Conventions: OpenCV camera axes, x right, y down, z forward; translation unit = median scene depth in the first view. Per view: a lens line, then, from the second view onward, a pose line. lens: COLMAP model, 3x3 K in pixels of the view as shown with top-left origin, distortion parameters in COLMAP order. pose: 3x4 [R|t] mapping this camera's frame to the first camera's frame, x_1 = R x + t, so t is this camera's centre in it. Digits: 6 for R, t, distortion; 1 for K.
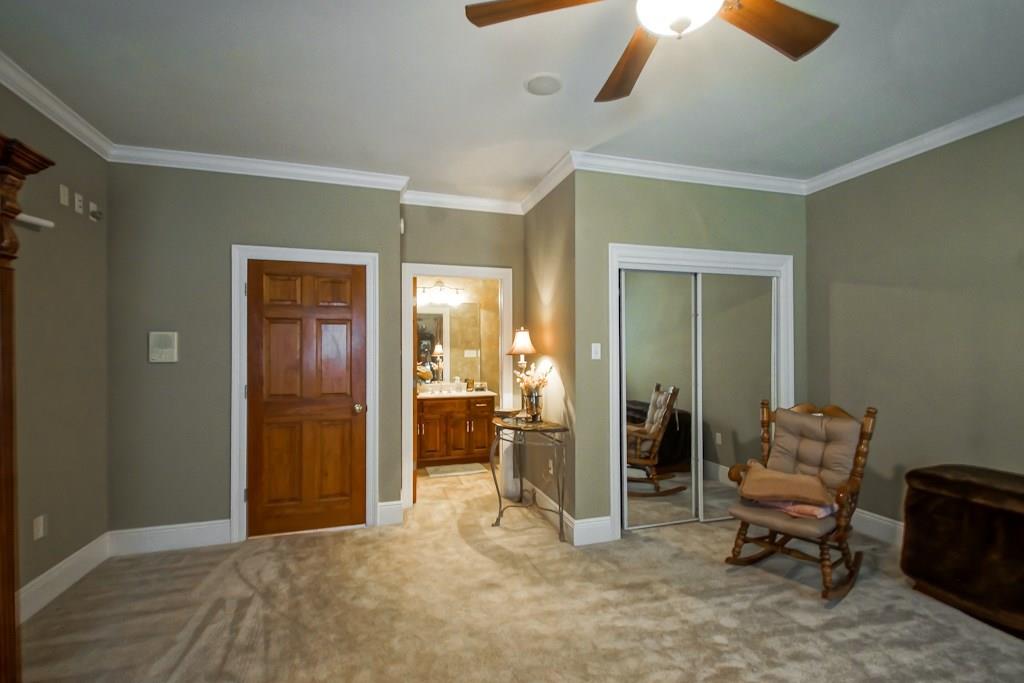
lens RADIAL K [[464.7, 0, 511.3], [0, 464.7, 342.7], [0, 0, 1]] dist [-0.009993, -0.001002]
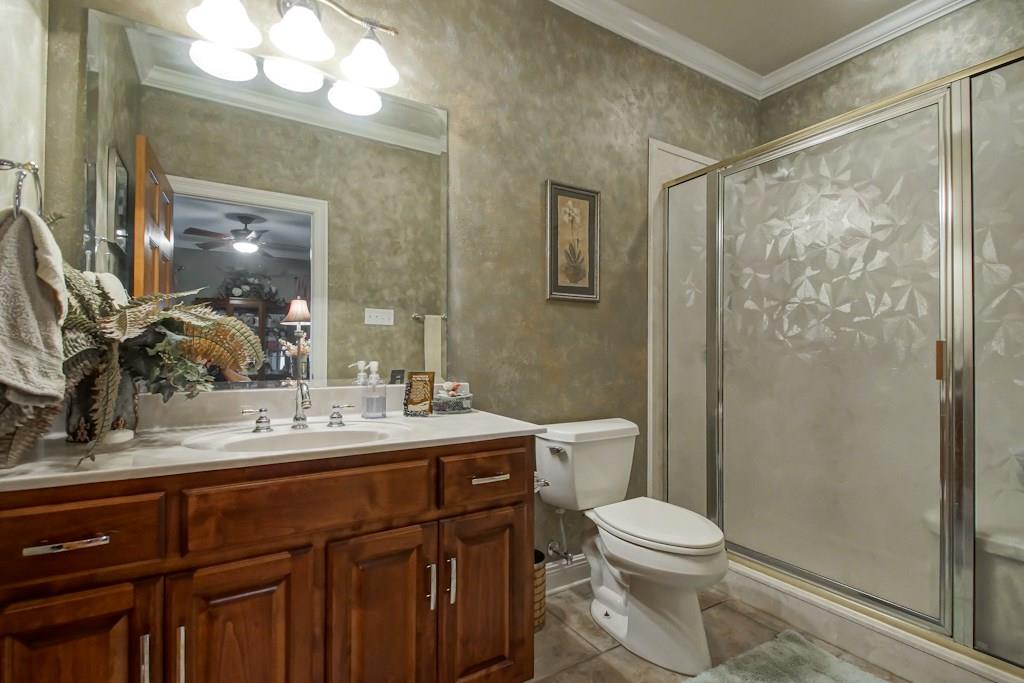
lens RADIAL K [[464.7, 0, 510.3], [0, 464.7, 347.4], [0, 0, 1]] dist [-0.009993, -0.001002]
pose [[0.965906, 0.010702, 0.258670, -0.103749], [-0.012314, 0.999914, 0.004613, 0.061616], [-0.258598, -0.007640, 0.965955, 0.705603]]
